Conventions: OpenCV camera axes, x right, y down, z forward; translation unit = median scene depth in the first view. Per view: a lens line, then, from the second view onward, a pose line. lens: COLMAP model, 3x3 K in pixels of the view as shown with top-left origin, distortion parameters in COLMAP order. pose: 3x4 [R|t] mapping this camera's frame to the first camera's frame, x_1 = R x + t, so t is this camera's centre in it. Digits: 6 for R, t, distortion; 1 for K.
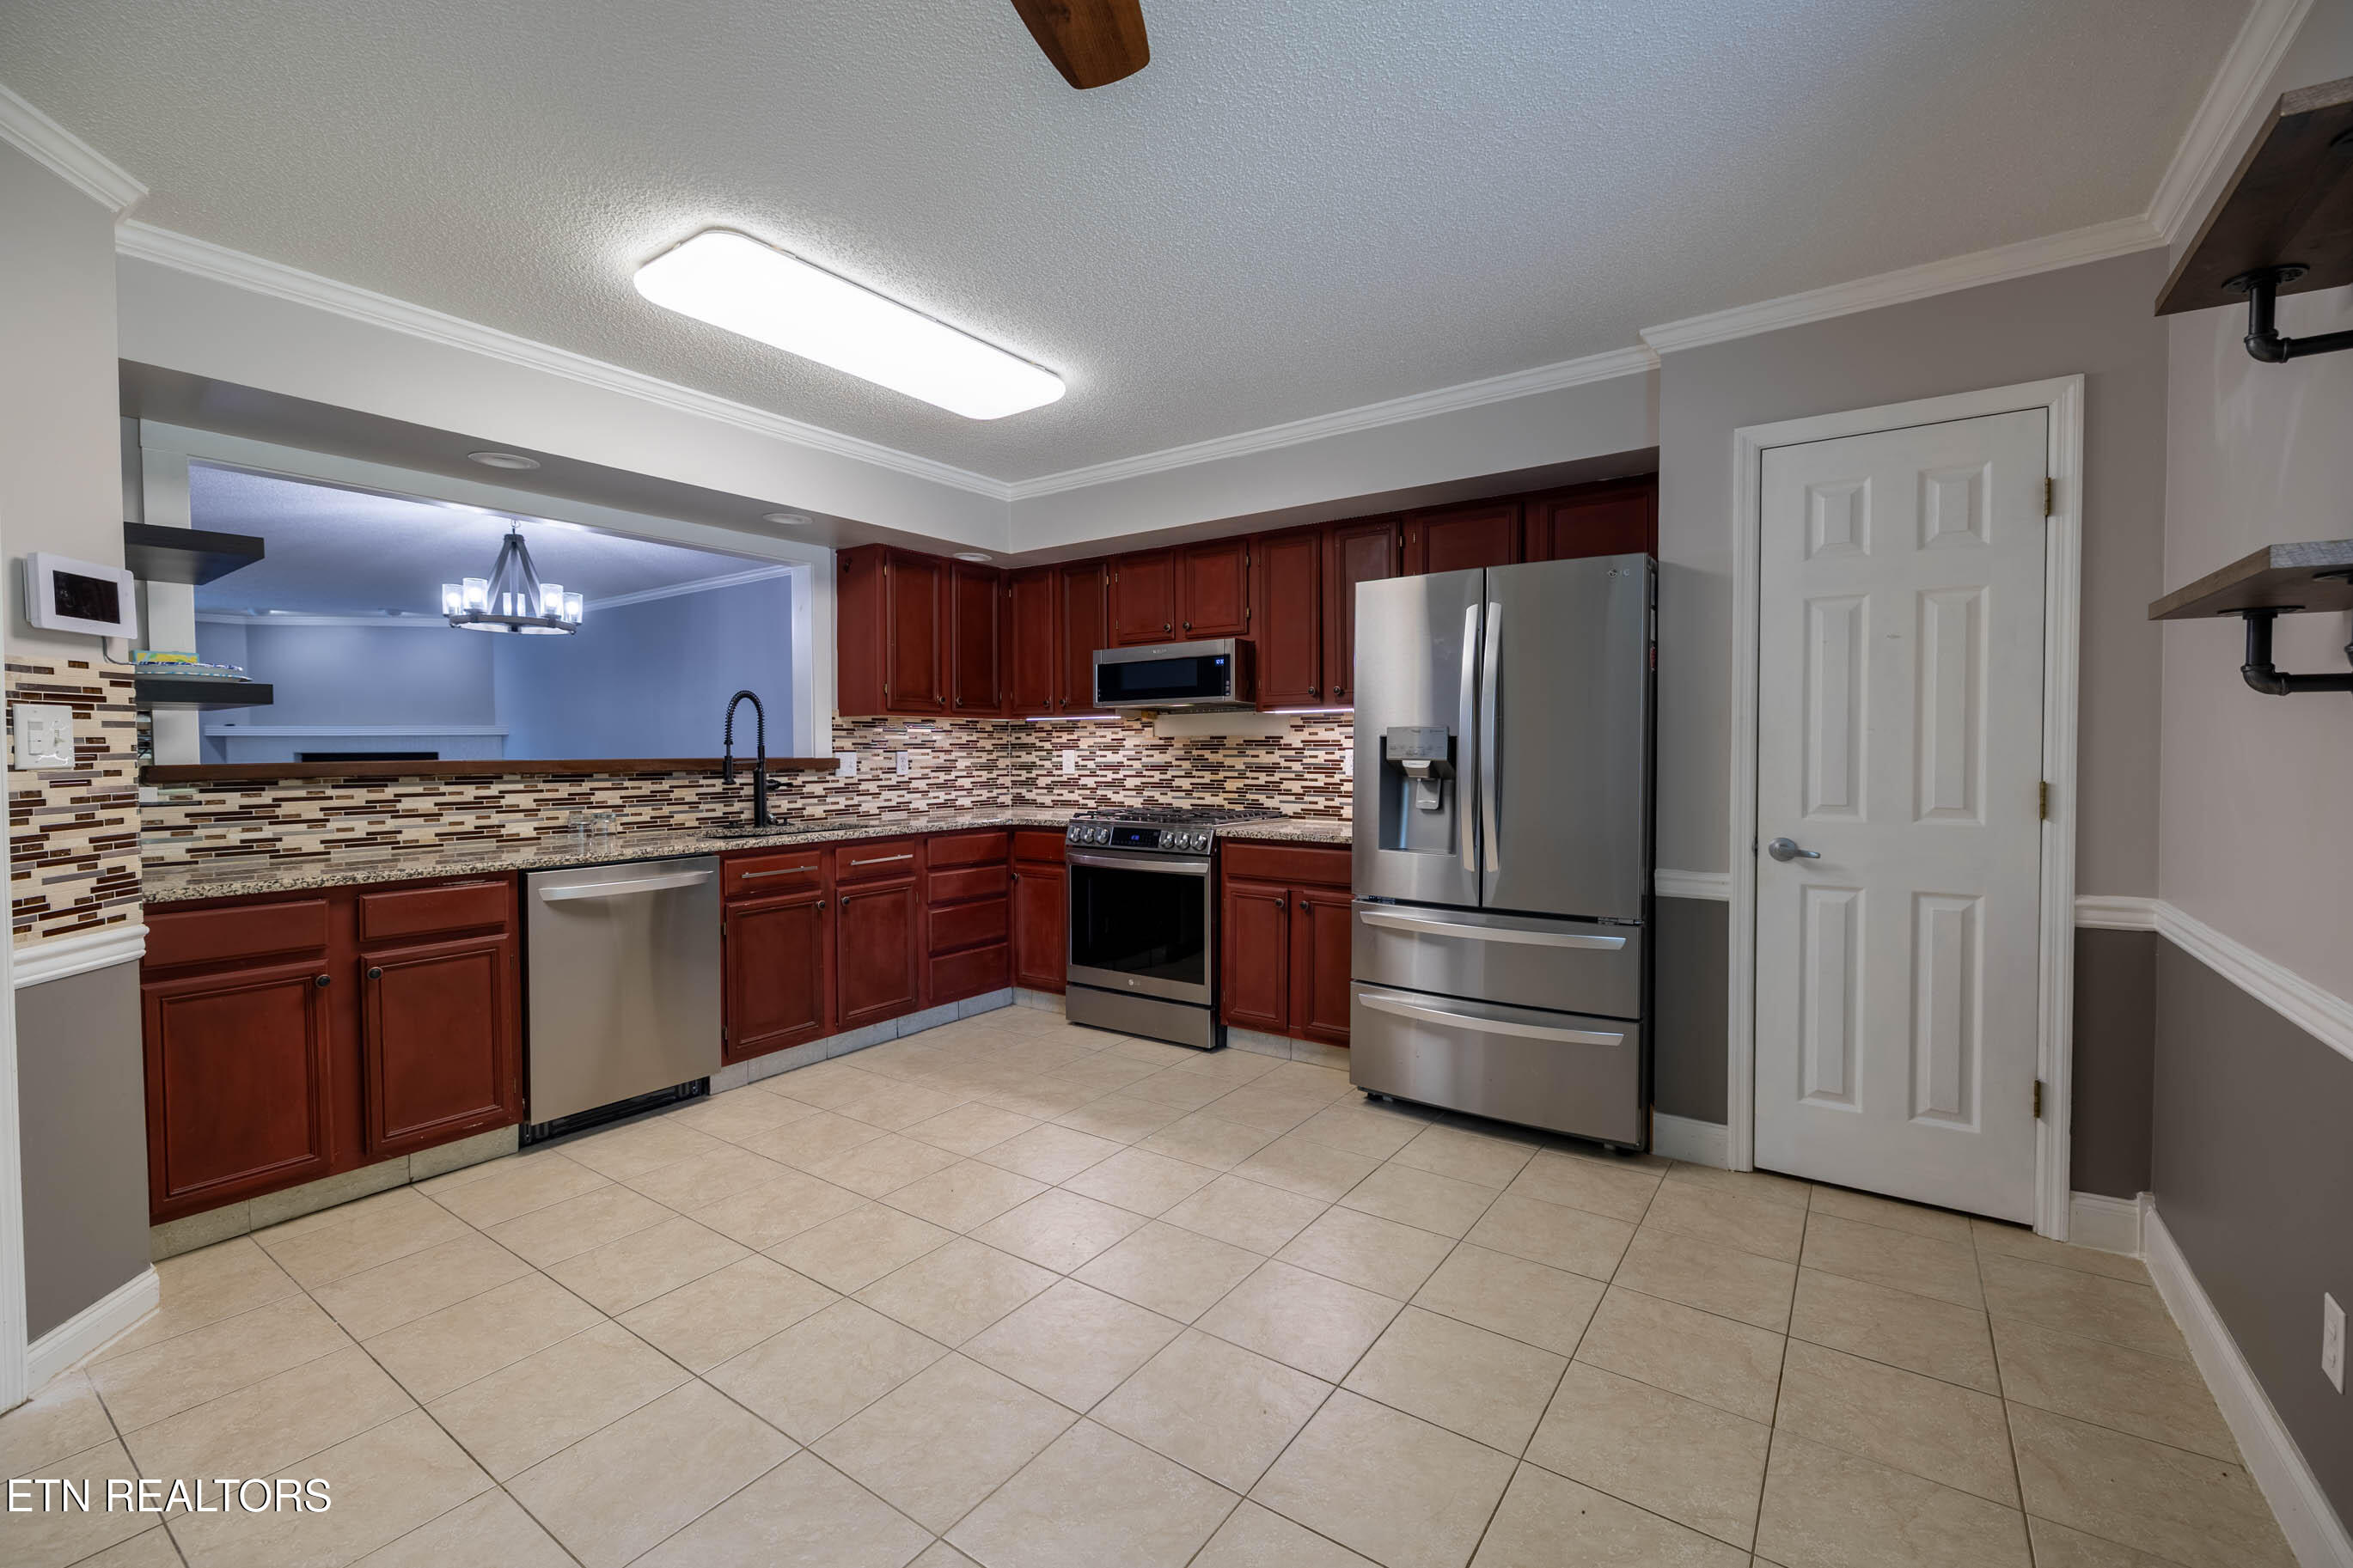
lens RADIAL K [[987.7, 0, 1163.4], [0, 987.7, 769.1], [0, 0, 1]] dist [-0.001060, 0.000028]
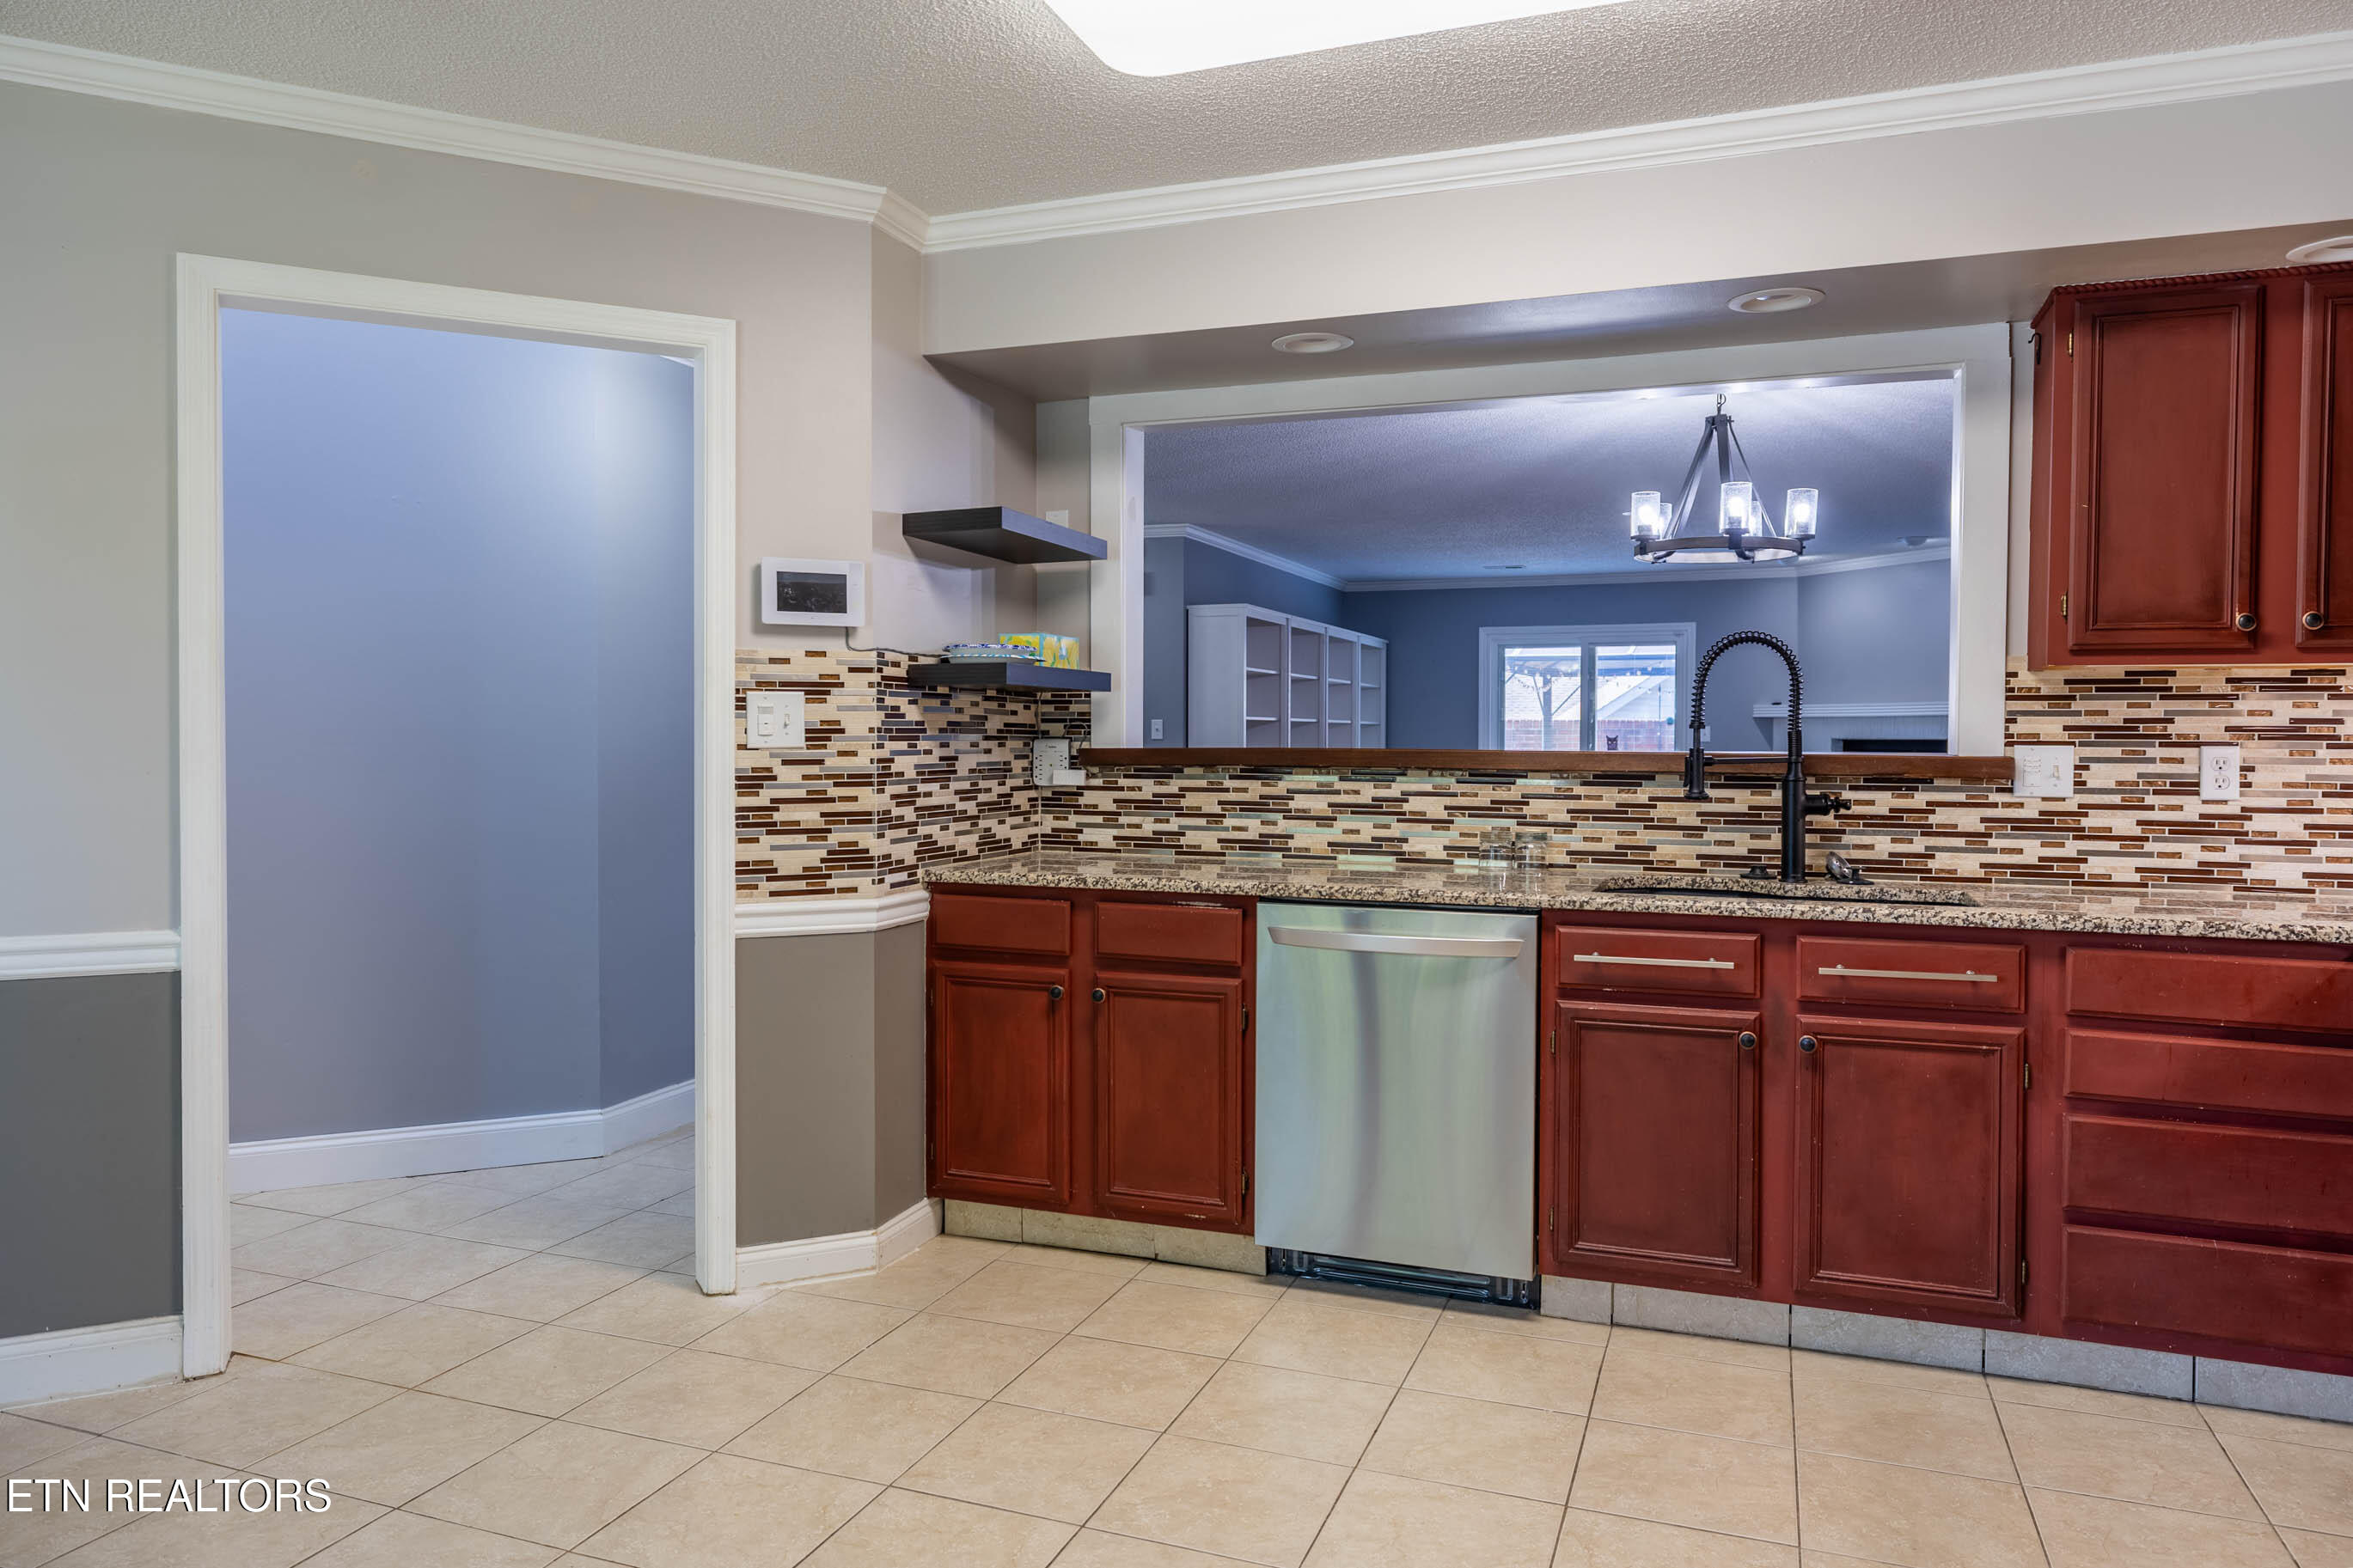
lens RADIAL K [[1537.6, 0, 1186.3], [0, 1537.6, 770.4], [0, 0, 1]] dist [0.014194, -0.008252]
pose [[0.259034, 0.026391, -0.965508, 0.340181], [-0.026079, 0.999453, 0.020322, -0.011242], [0.965516, 0.019915, 0.259580, 0.490510]]
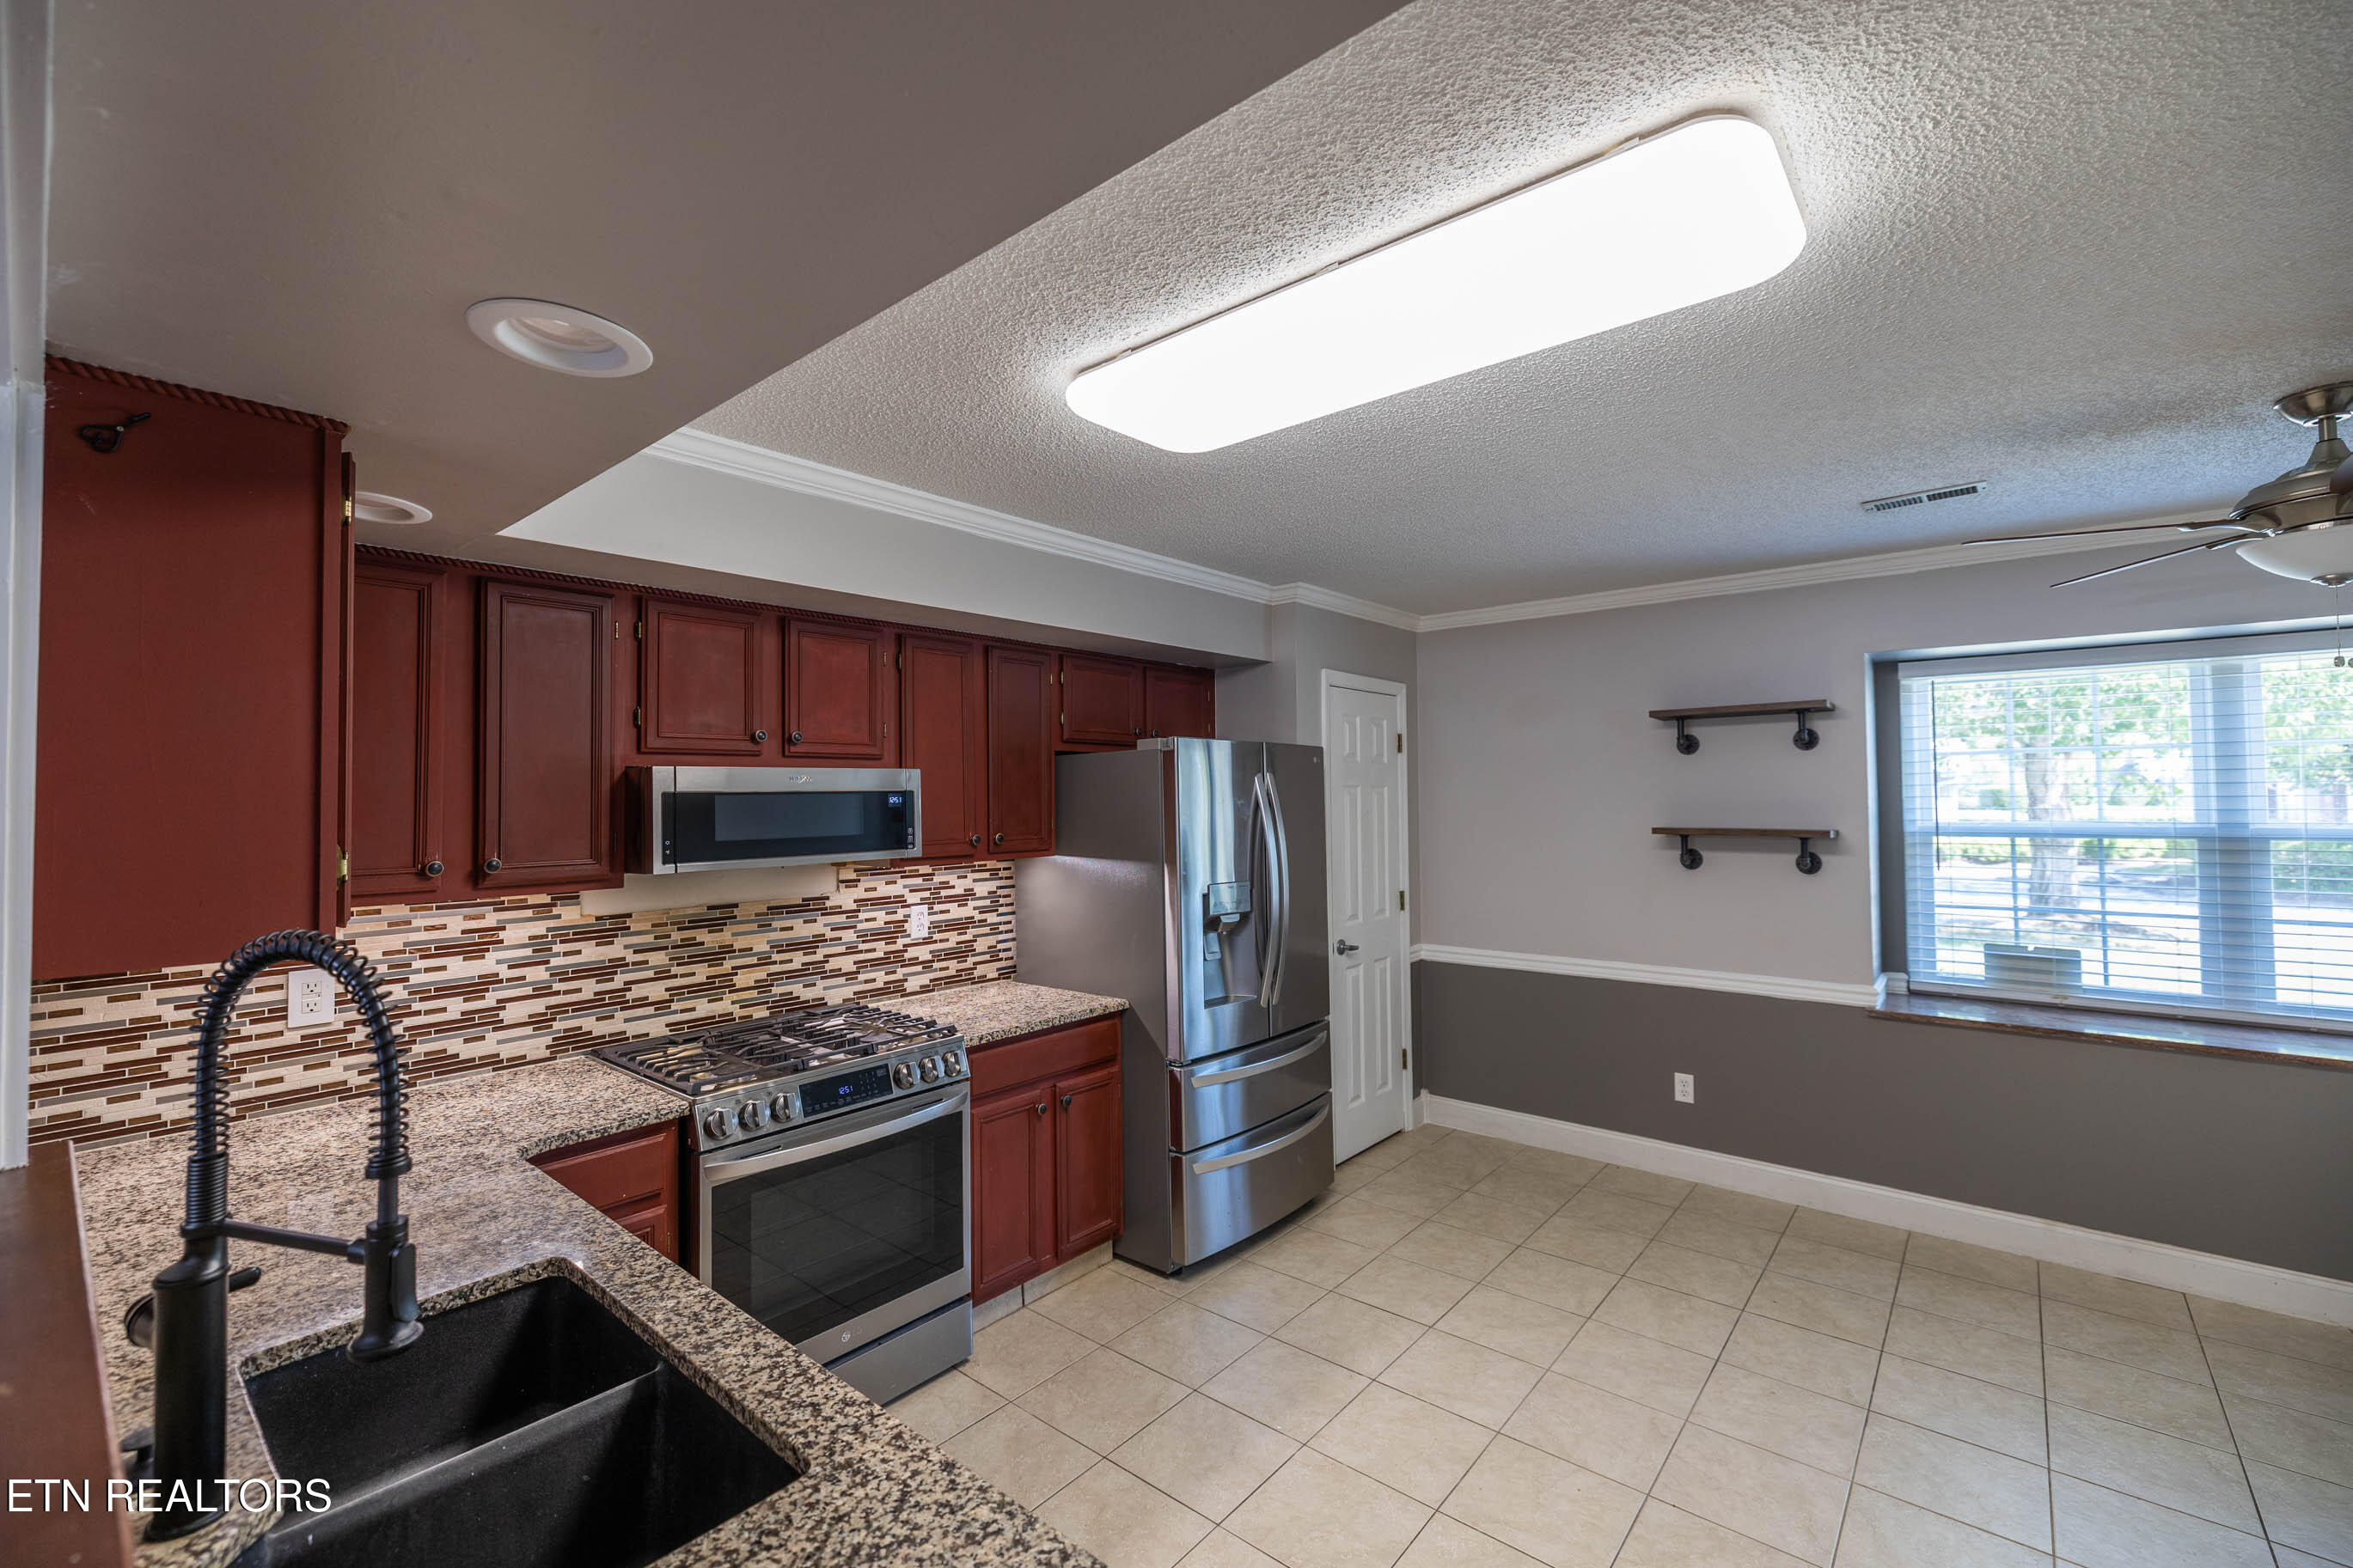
lens RADIAL K [[987.7, 0, 1164.5], [0, 987.7, 776.2], [0, 0, 1]] dist [-0.001060, 0.000028]
pose [[0.091752, 0.024529, 0.995480, -0.661815], [0.031801, 0.999114, -0.027550, -0.107148], [-0.995274, 0.034185, 0.090891, 0.797906]]
